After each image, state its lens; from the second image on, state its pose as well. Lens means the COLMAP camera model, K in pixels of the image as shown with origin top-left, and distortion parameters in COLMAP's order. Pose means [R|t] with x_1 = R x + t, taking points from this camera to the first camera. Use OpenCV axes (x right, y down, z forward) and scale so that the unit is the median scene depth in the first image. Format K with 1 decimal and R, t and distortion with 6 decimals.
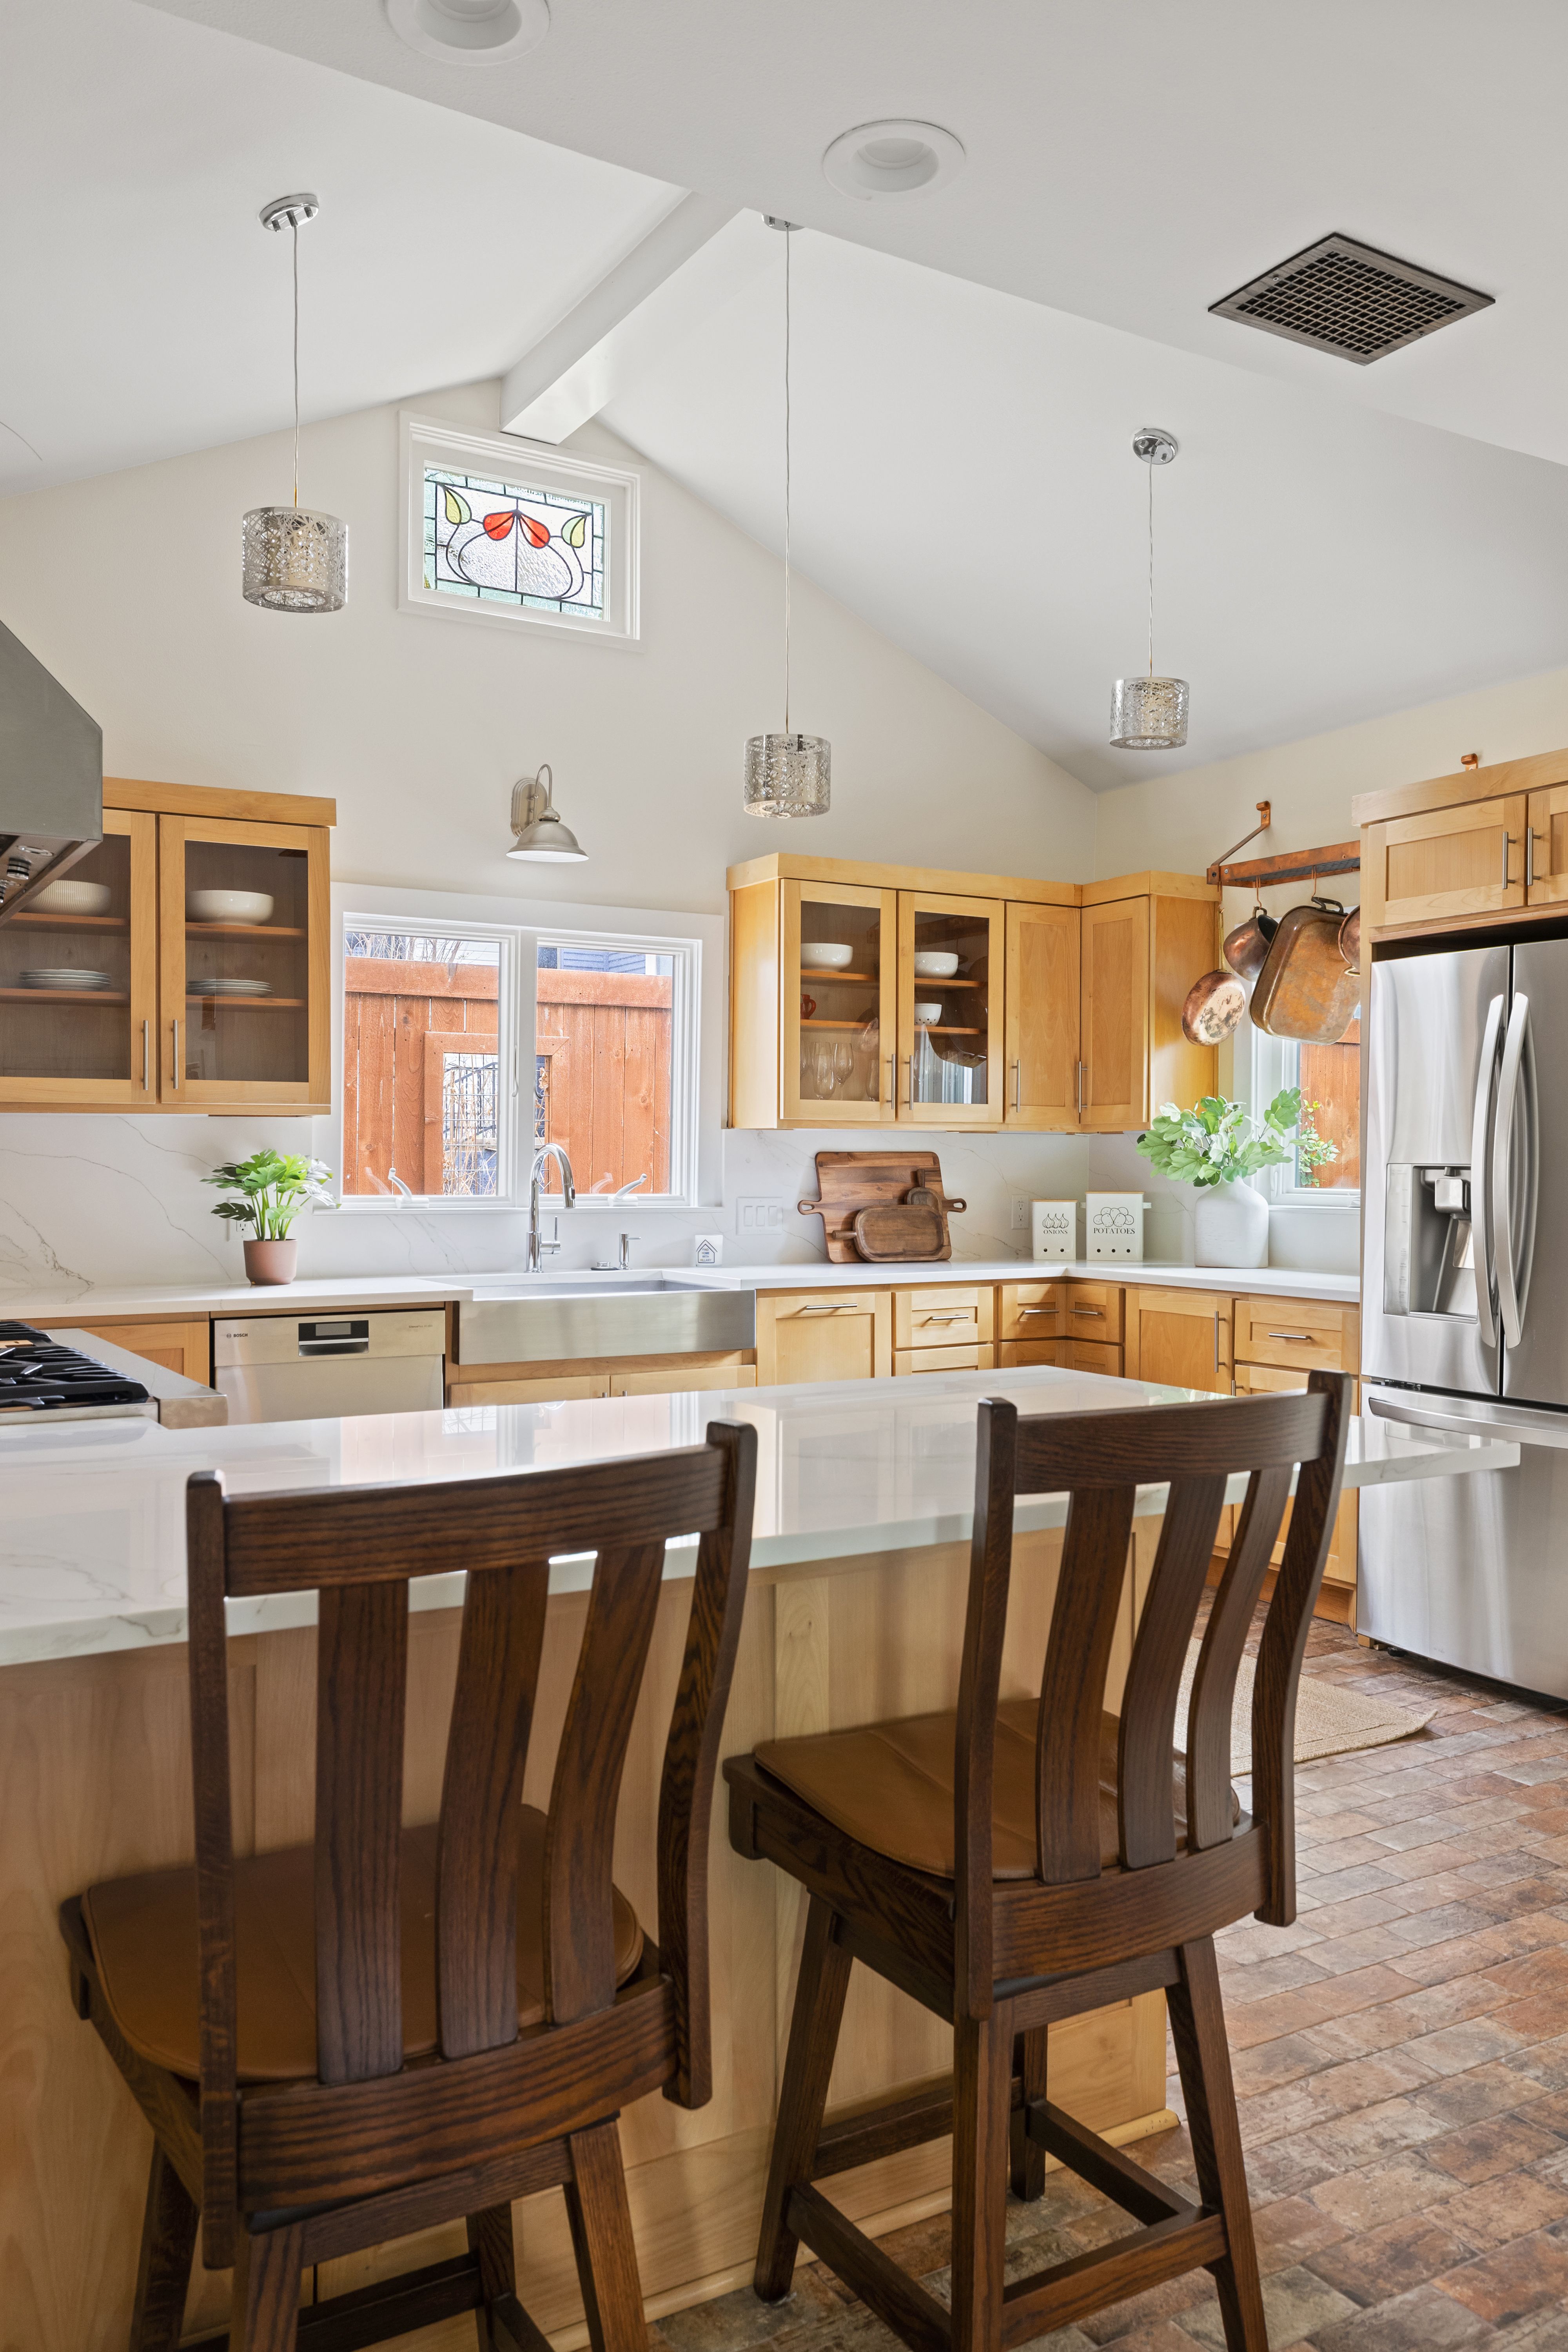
lens RADIAL K [[1815.5, 0, 812.7], [0, 1815.5, 1161.6], [0, 0, 1]] dist [0.000136, 0.006737]
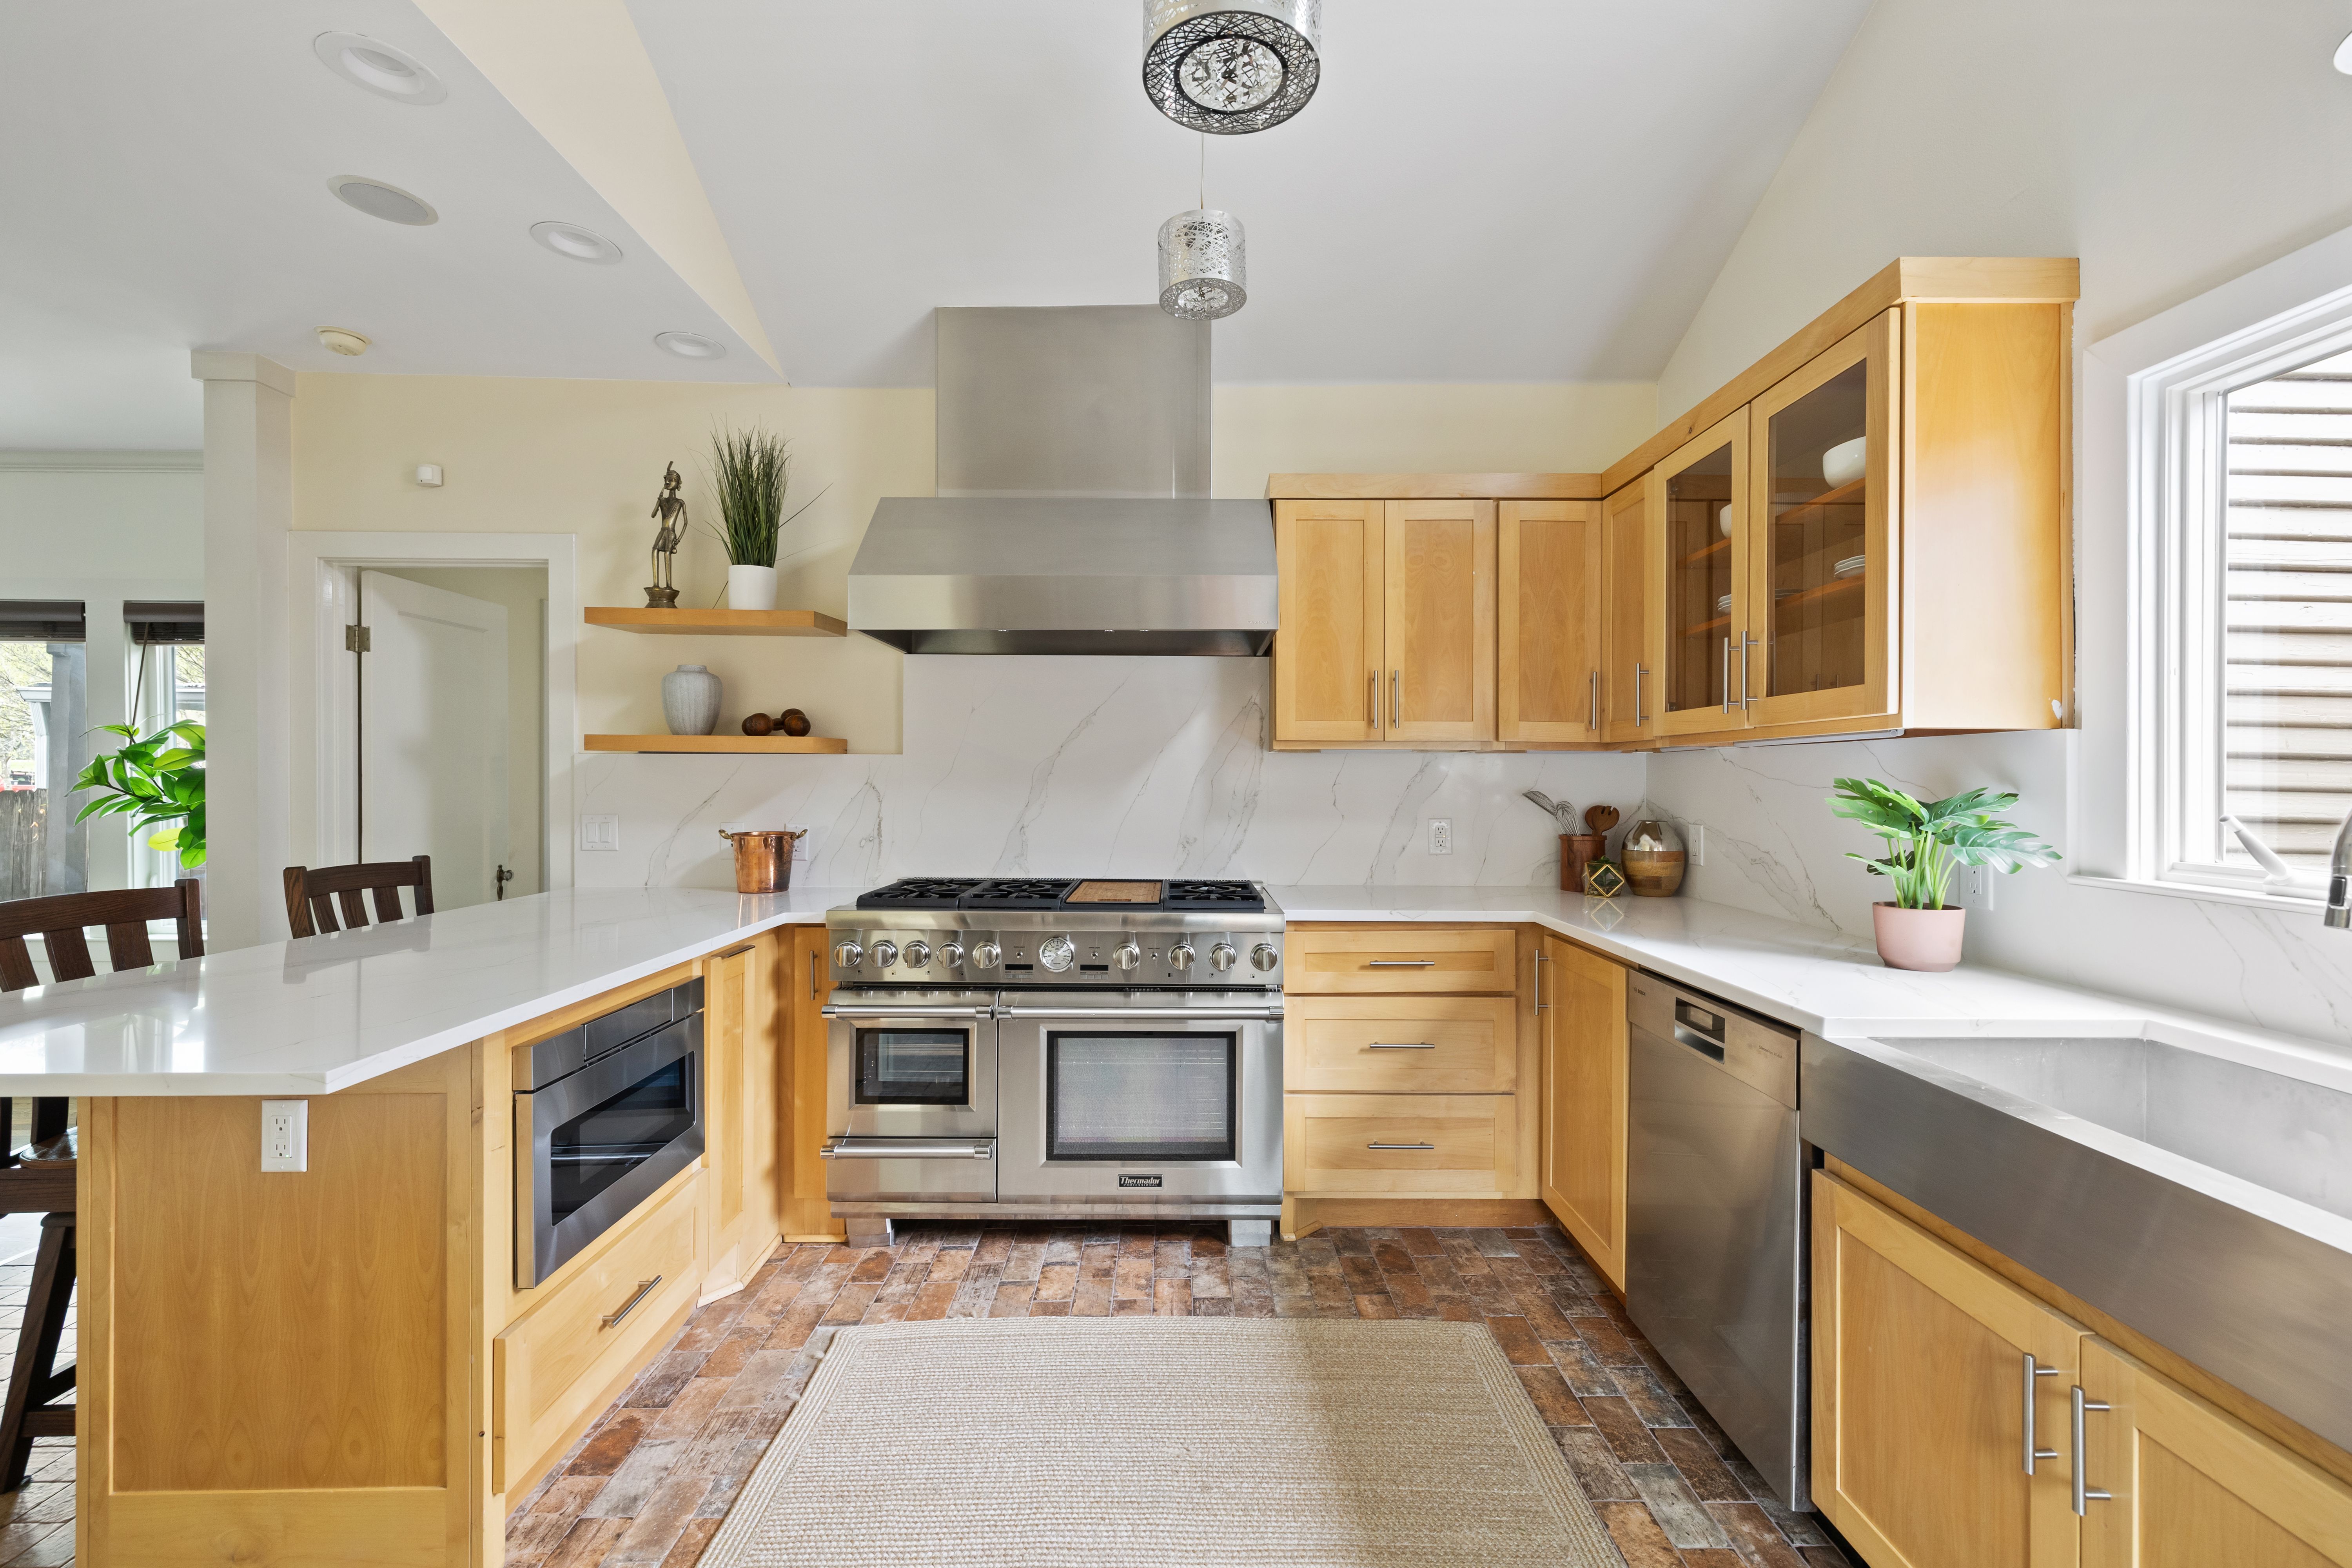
lens RADIAL K [[981.0, 0, 1178.3], [0, 981.0, 771.5], [0, 0, 1]] dist [0.001689, -0.000937]
pose [[-0.516277, -0.009801, -0.856366, 0.182888], [-0.007830, 0.999947, -0.006724, -0.004834], [0.856386, 0.003234, -0.516326, 0.952900]]
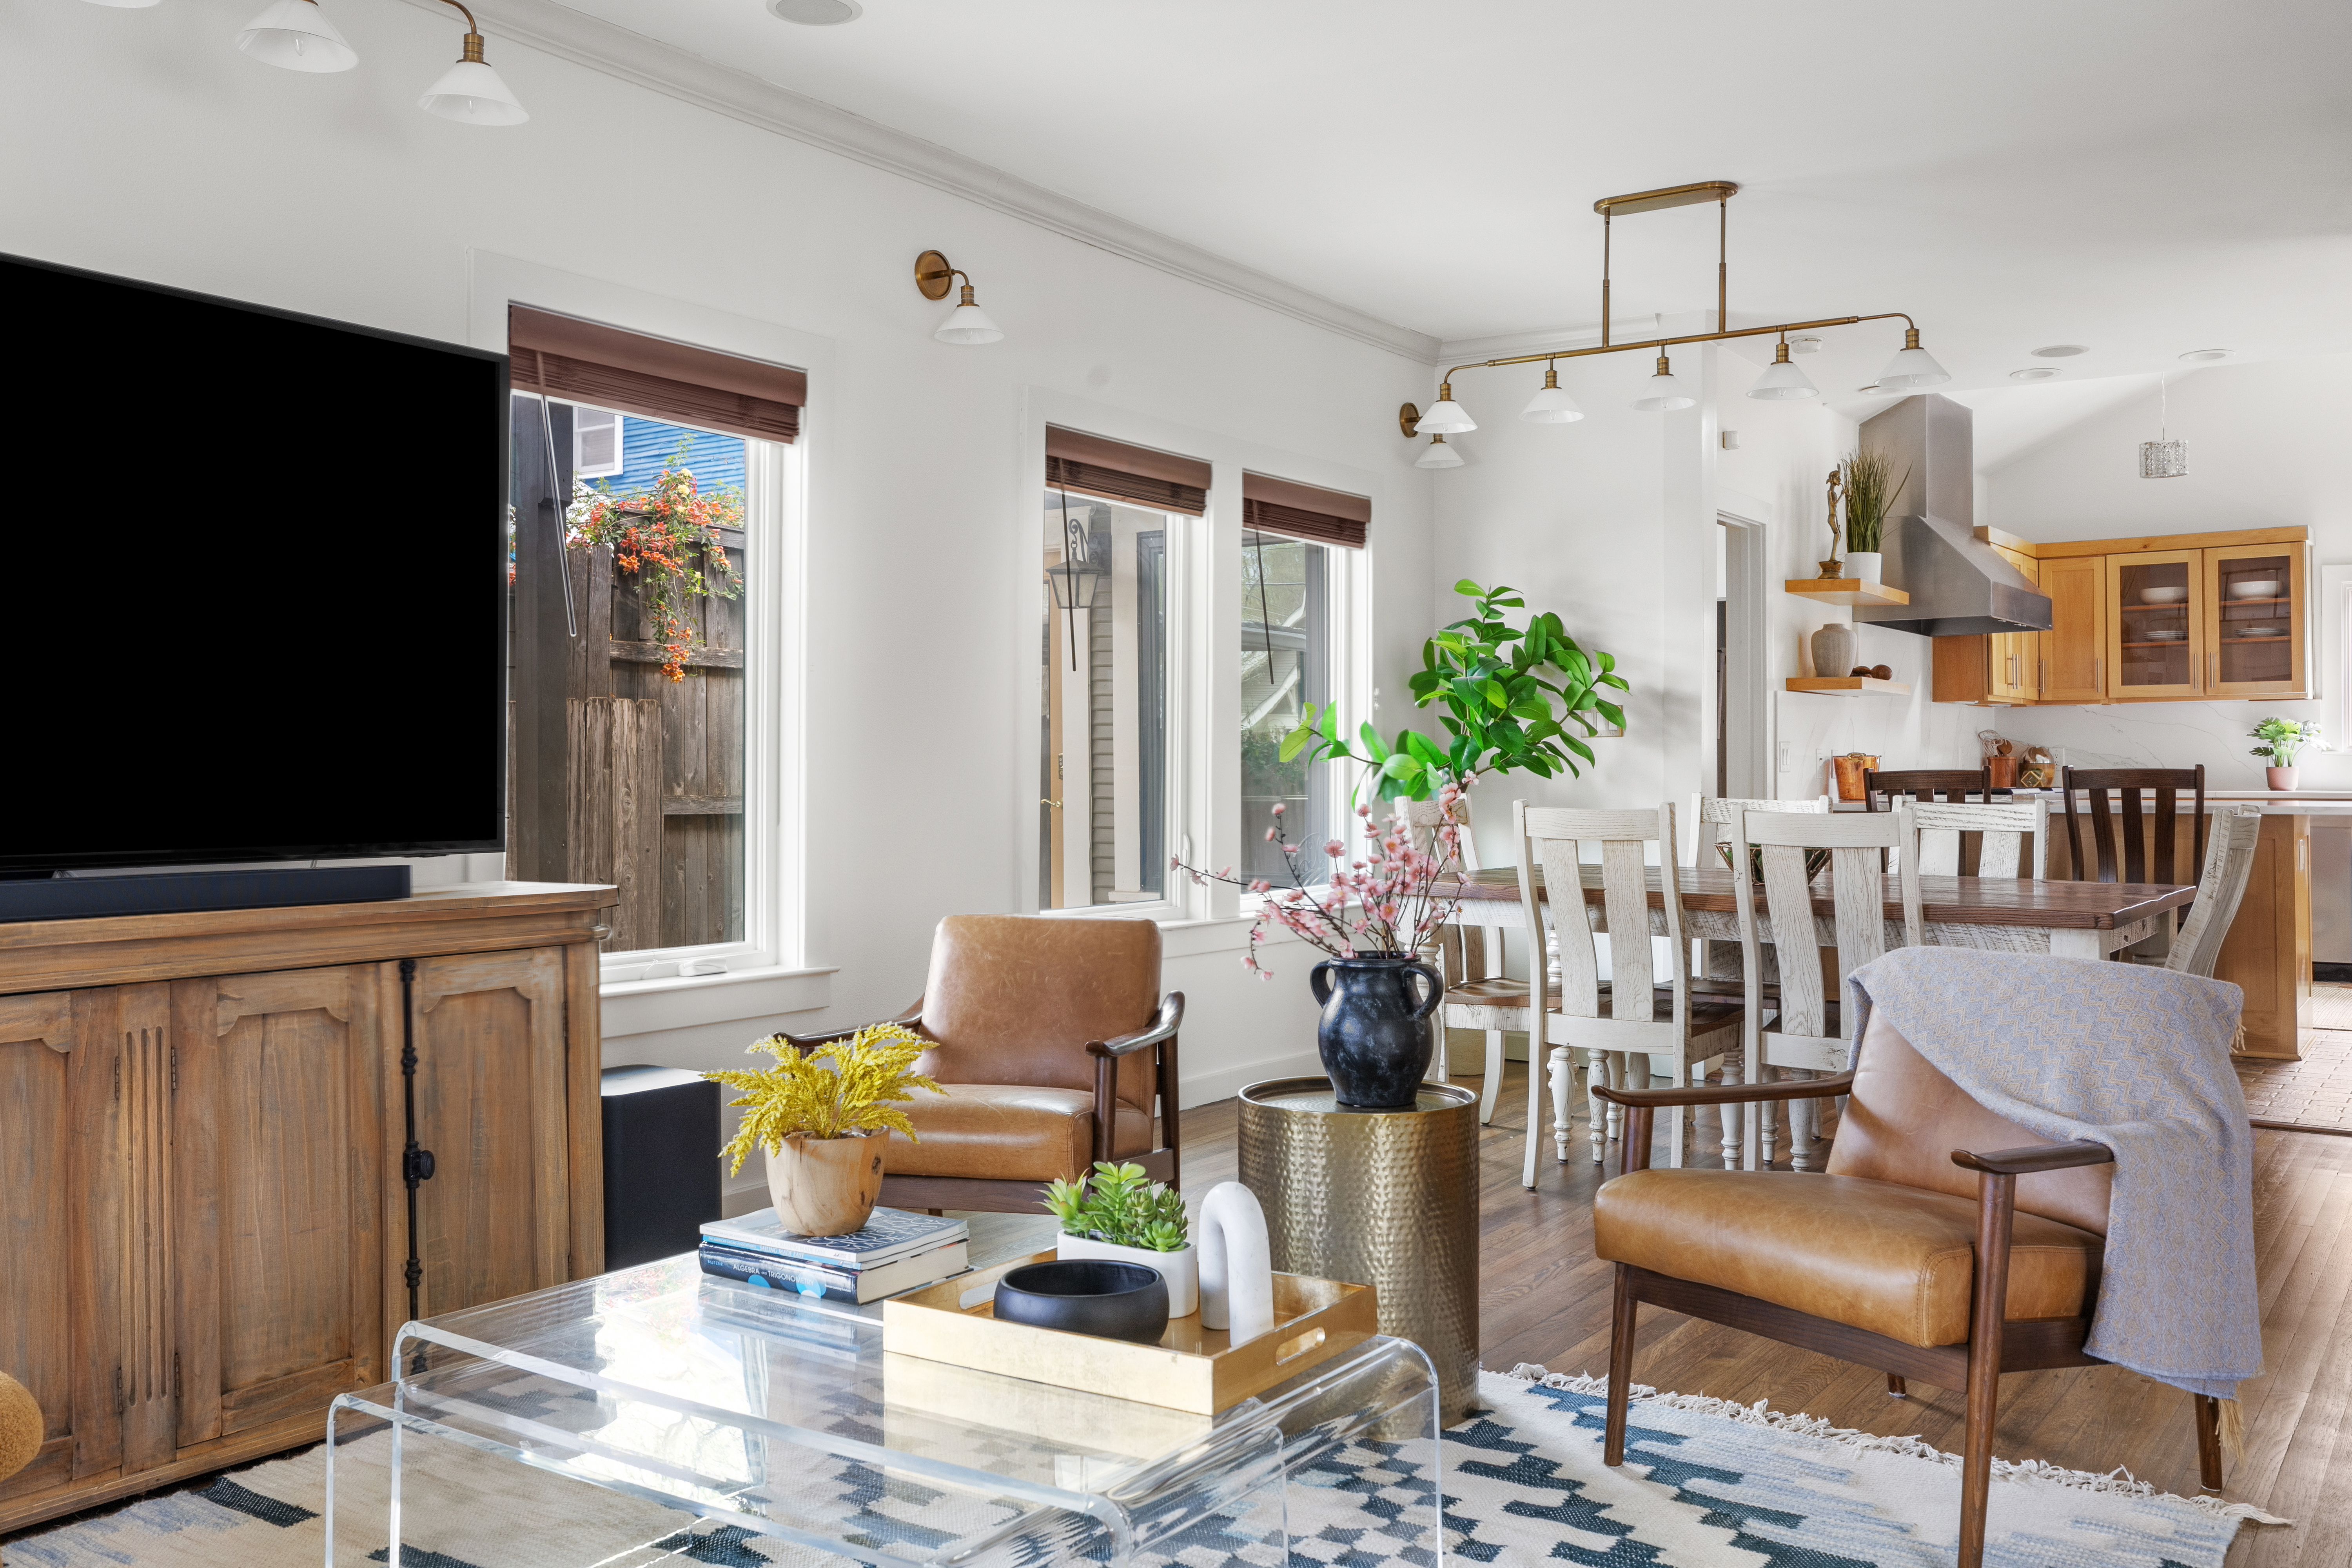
lens RADIAL K [[1947.6, 0, 1187.5], [0, 1947.6, 742.1], [0, 0, 1]] dist [0.002118, 0.004660]
pose [[0.399470, -0.017756, -0.916574, 1.073995], [0.004404, 0.999838, -0.017450, 0.048164], [0.916736, 0.002934, 0.399483, -0.810516]]
